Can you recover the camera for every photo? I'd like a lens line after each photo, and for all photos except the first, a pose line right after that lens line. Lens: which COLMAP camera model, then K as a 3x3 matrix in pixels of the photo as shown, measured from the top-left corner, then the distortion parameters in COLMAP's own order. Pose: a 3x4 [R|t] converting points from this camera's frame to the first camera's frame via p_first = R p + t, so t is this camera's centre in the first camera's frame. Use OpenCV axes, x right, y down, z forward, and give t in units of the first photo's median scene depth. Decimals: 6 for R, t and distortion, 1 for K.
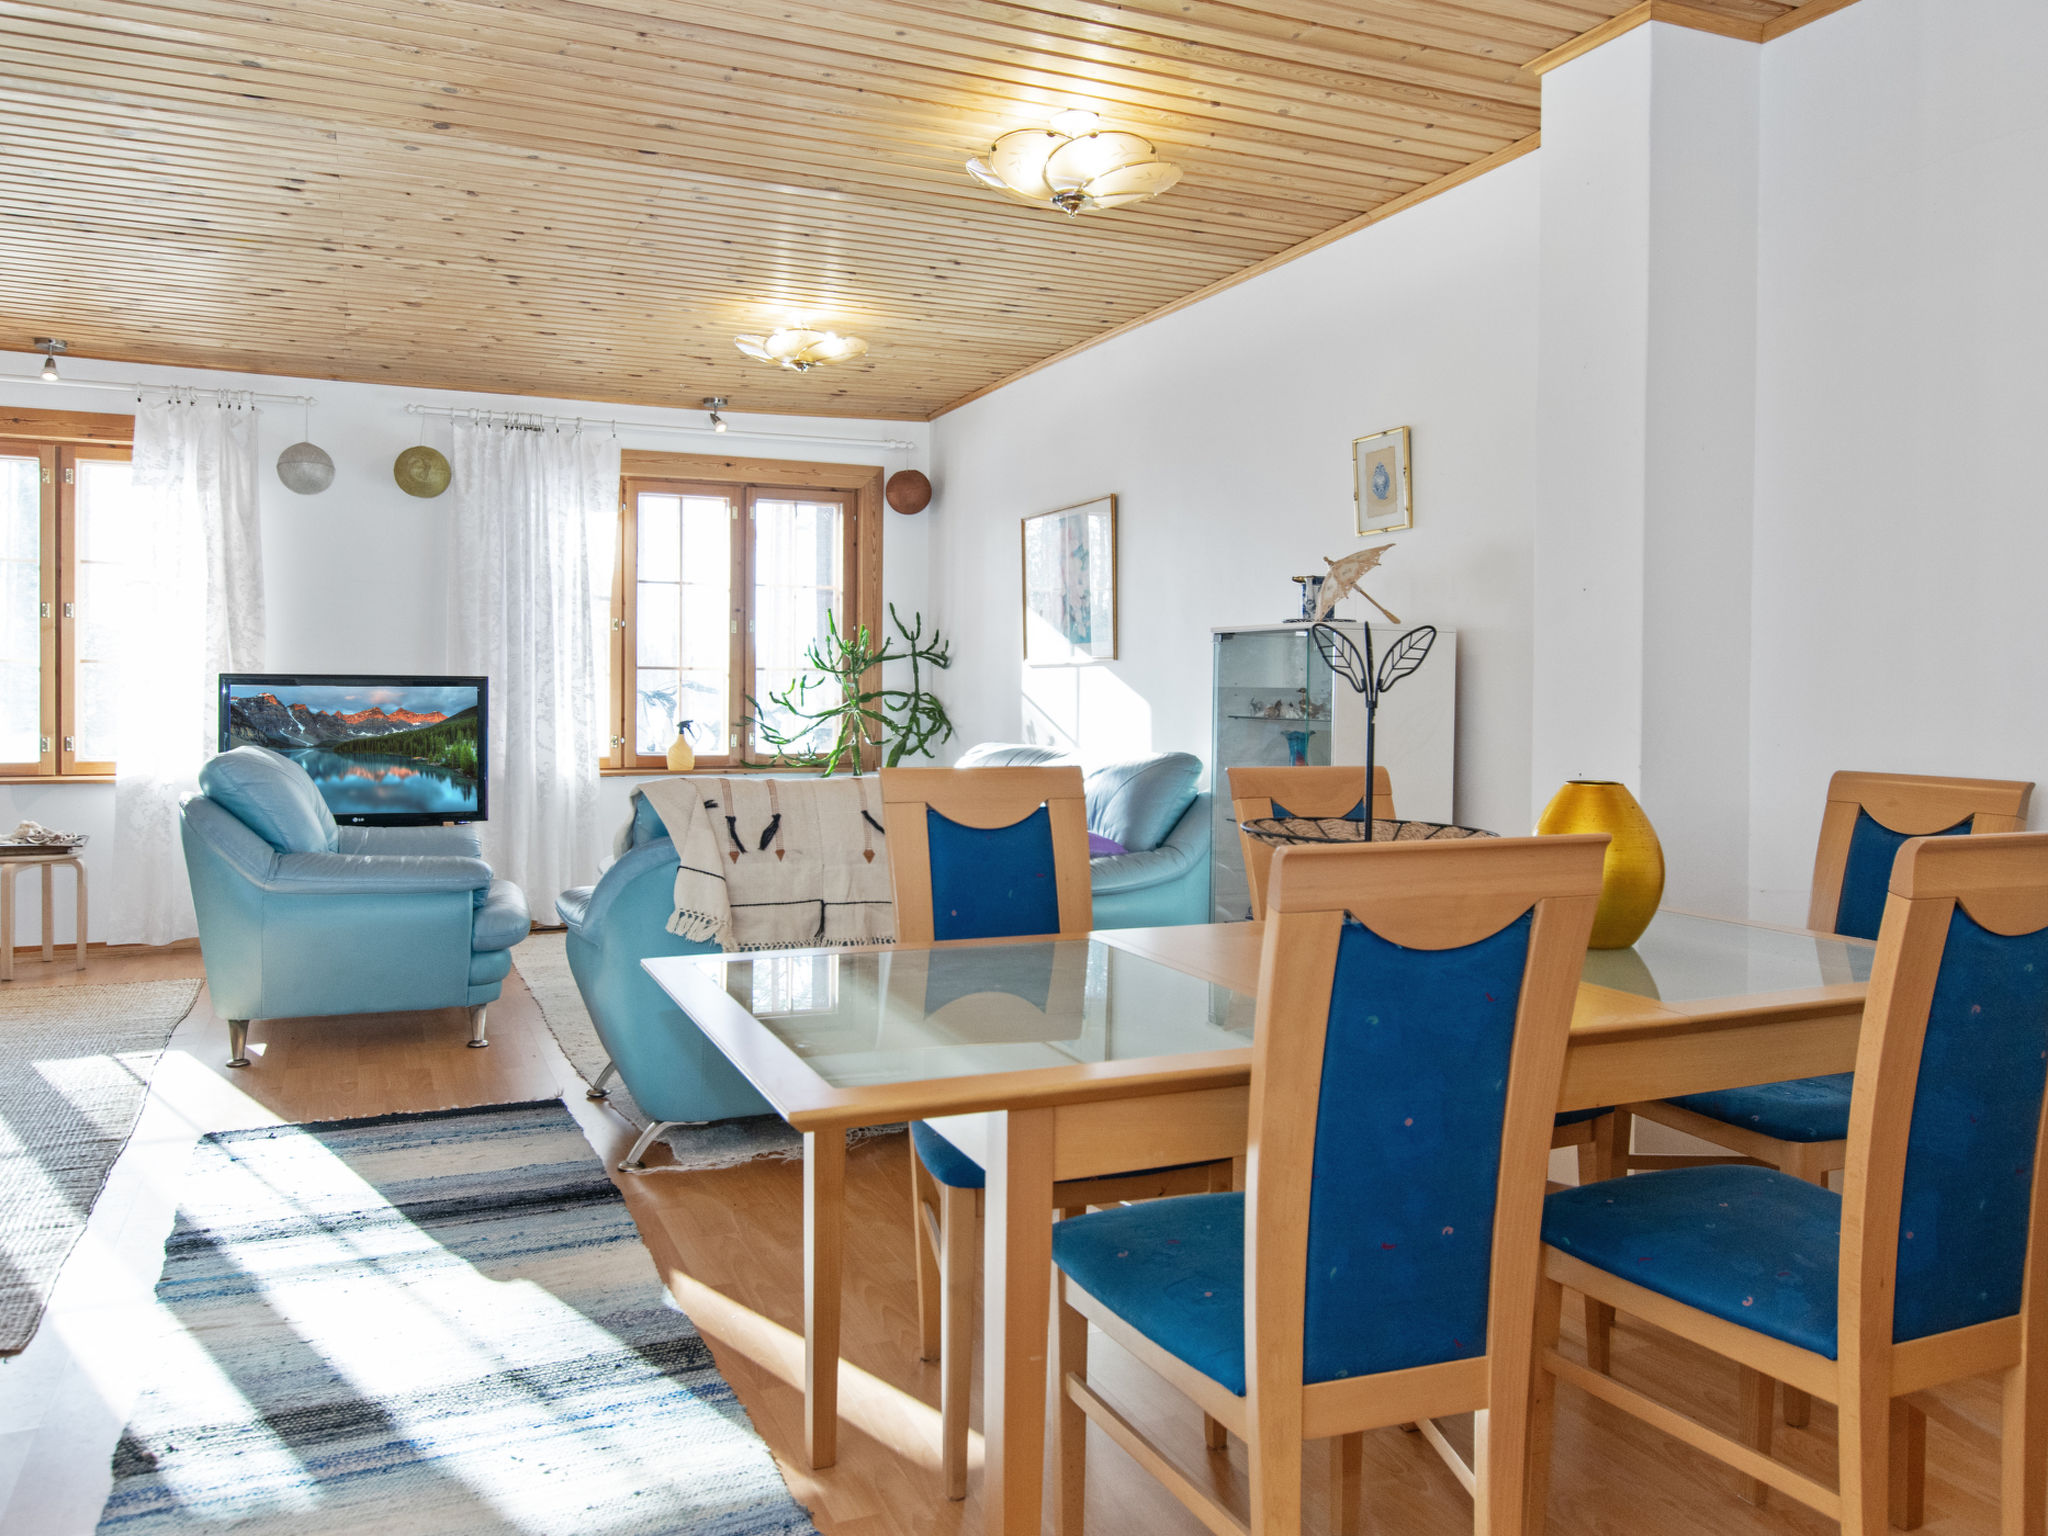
lens RADIAL K [[1491.9, 0, 989.3], [0, 1491.9, 707.6], [0, 0, 1]] dist [0.009602, -0.003473]
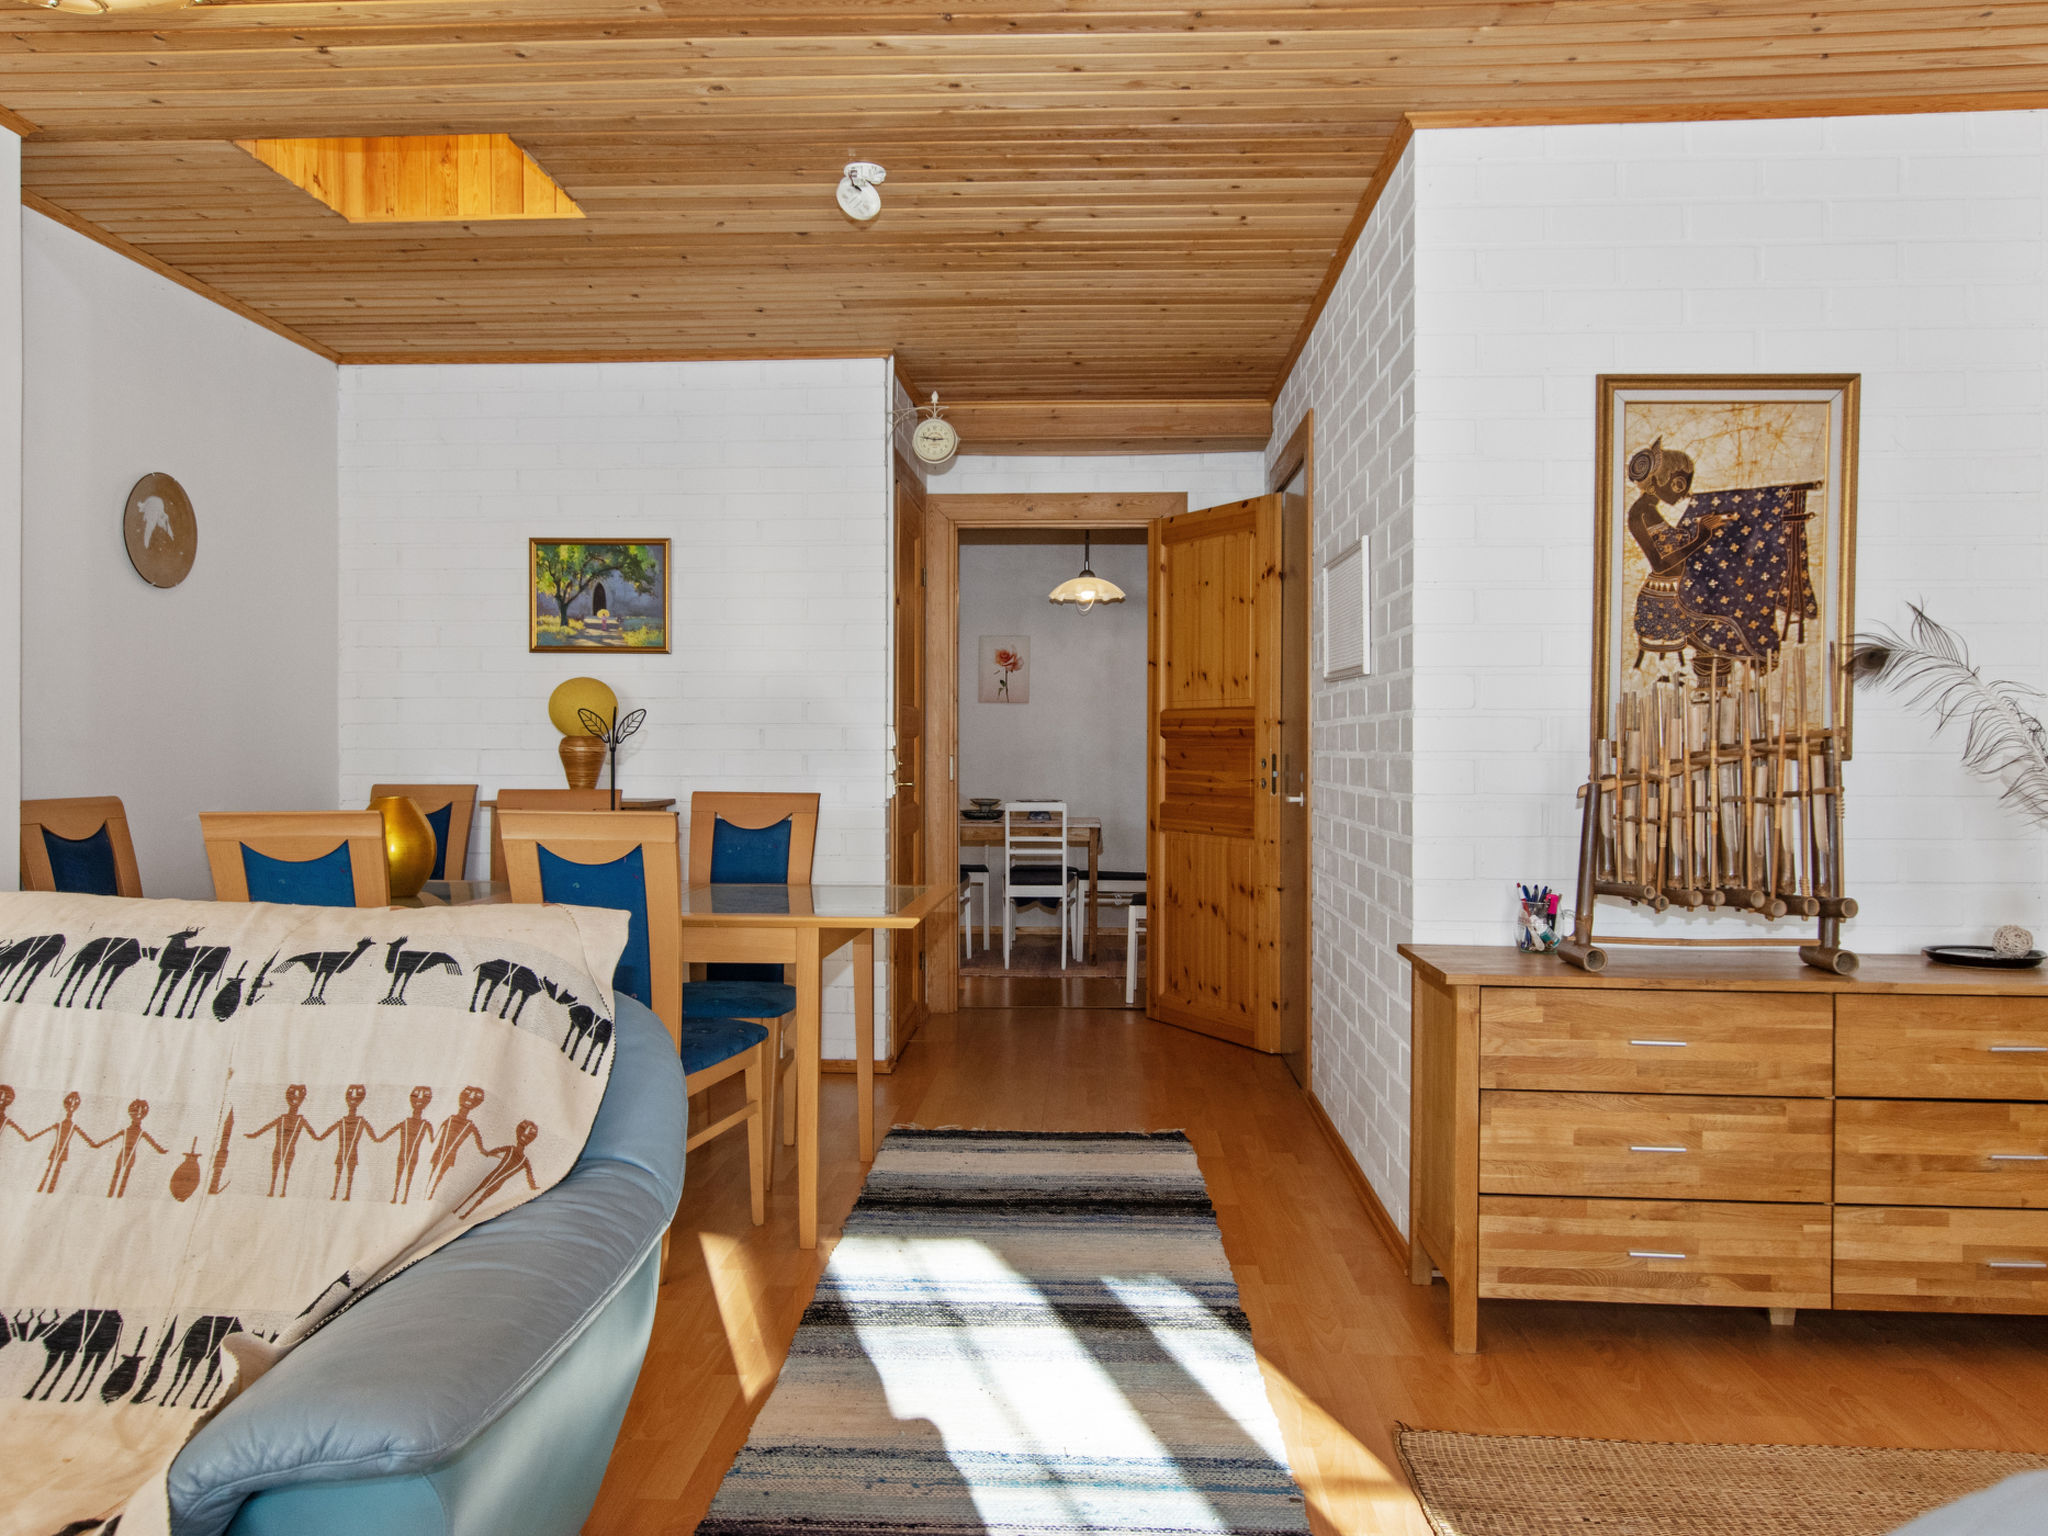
lens RADIAL K [[1491.9, 0, 1016.9], [0, 1491.9, 757.5], [0, 0, 1]] dist [0.009602, -0.003473]
pose [[-0.898488, -0.020933, 0.438498, -0.770965], [-0.009594, 0.999560, 0.028060, -0.039003], [-0.438892, 0.021005, -0.898294, 1.795590]]
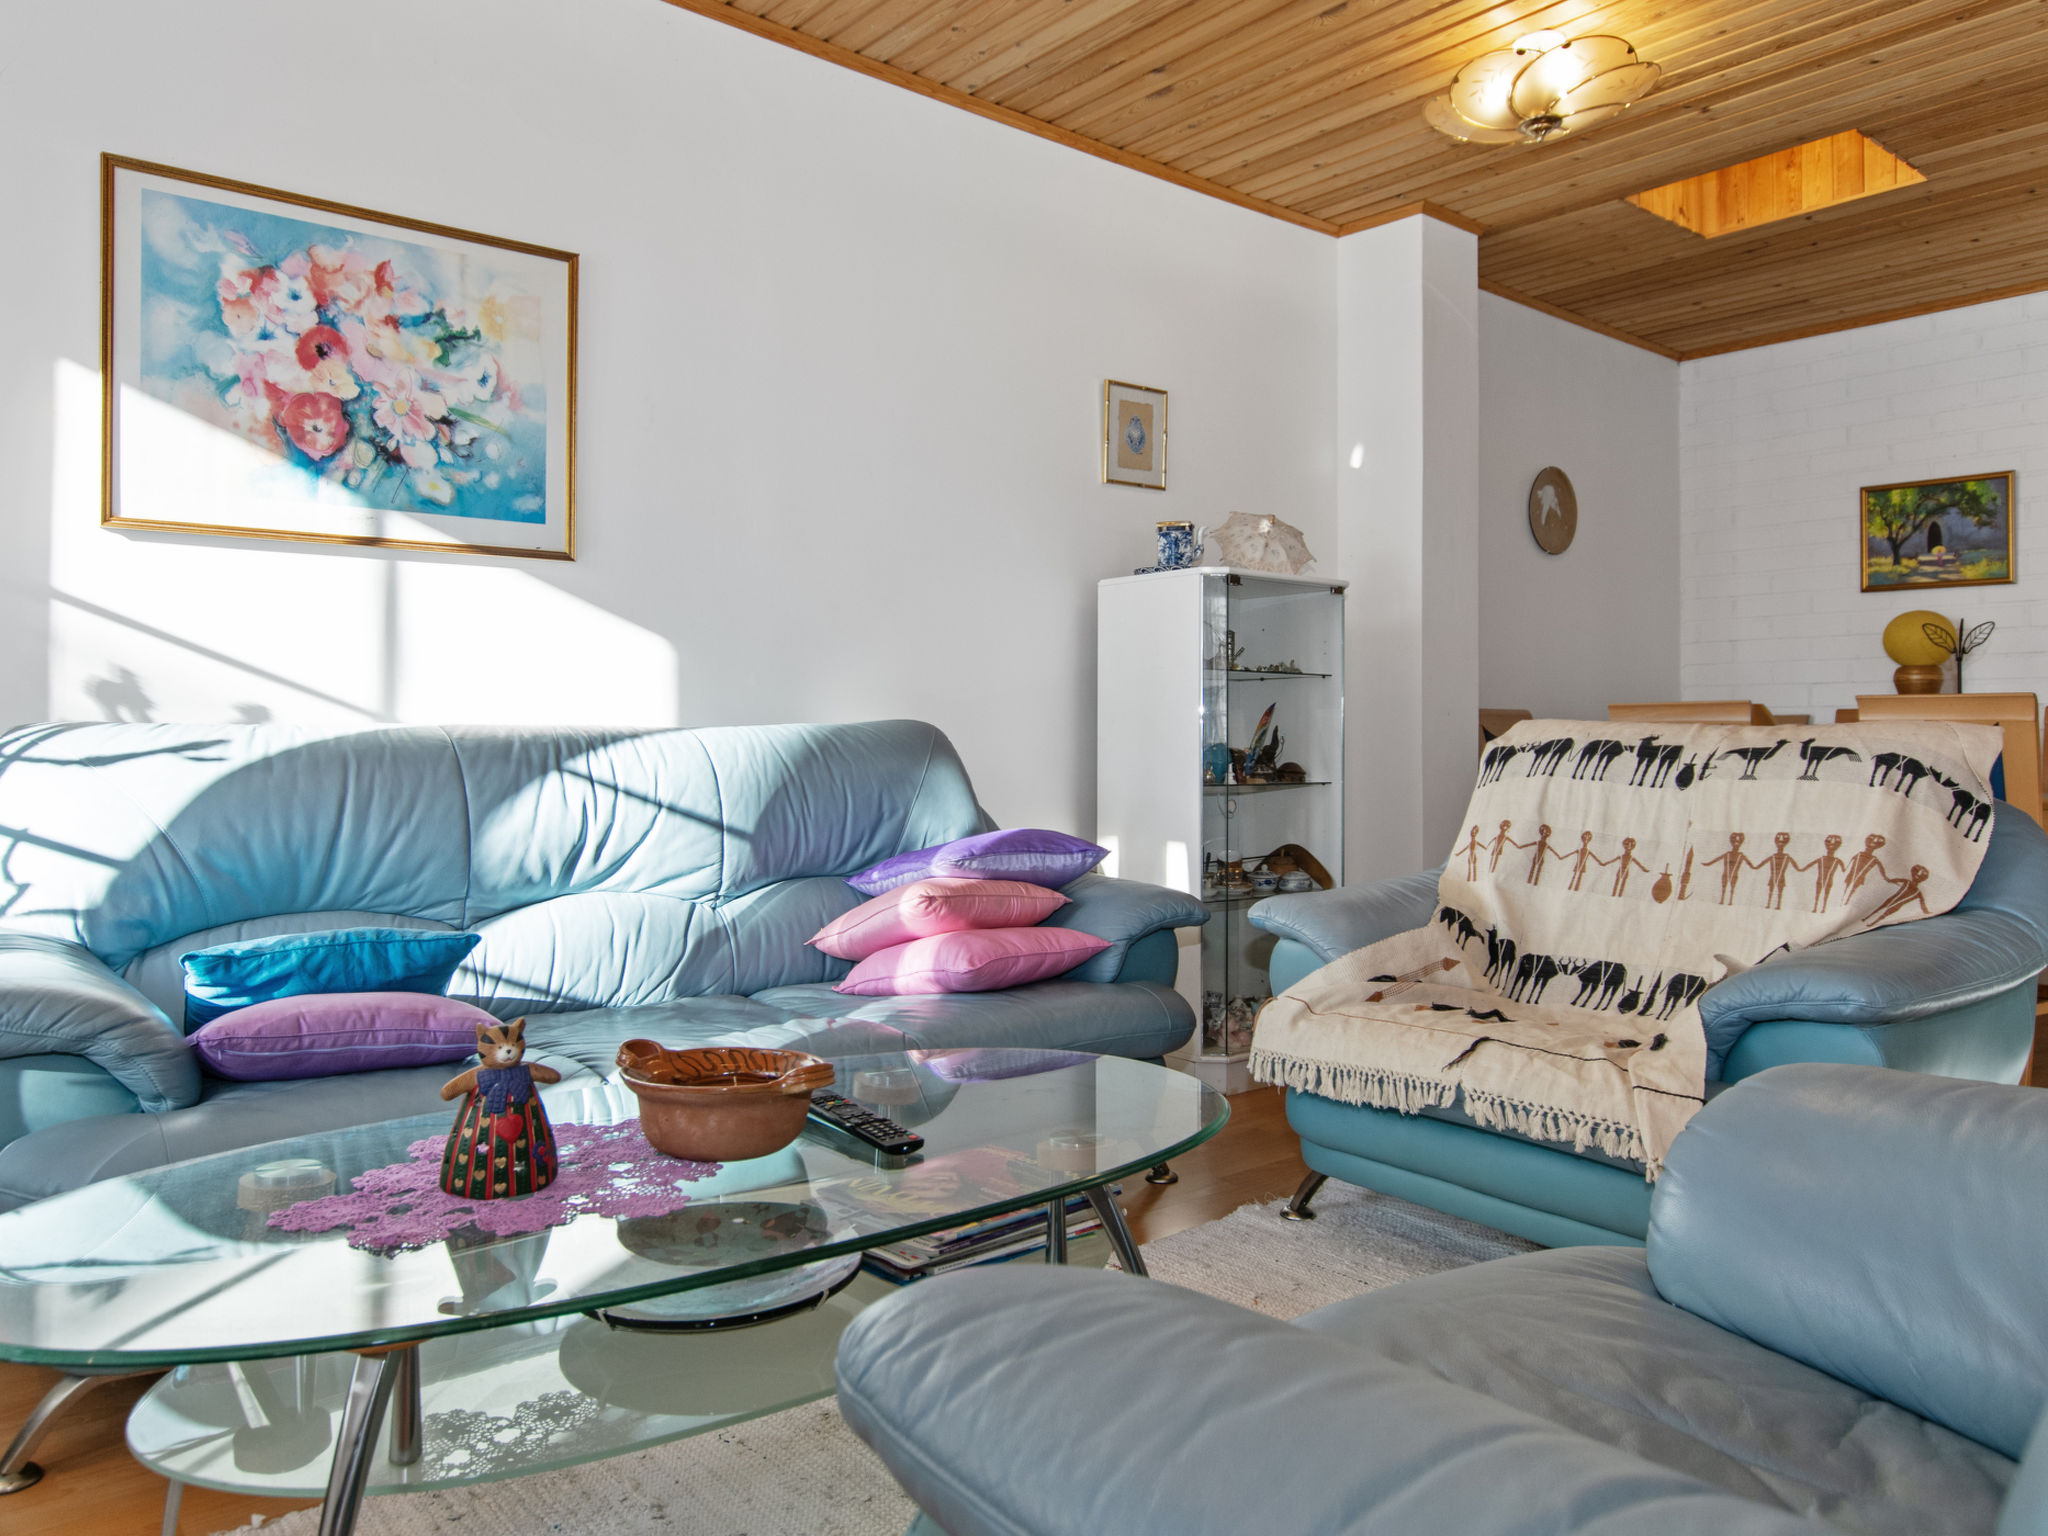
lens RADIAL K [[1413.0, 0, 1033.1], [0, 1413.0, 704.2], [0, 0, 1]] dist [-0.003407, -0.002152]
pose [[-0.285203, -0.002310, 0.958464, -0.935149], [0.002827, 0.999991, 0.003251, 0.041446], [-0.958463, 0.003636, -0.285193, 2.034323]]
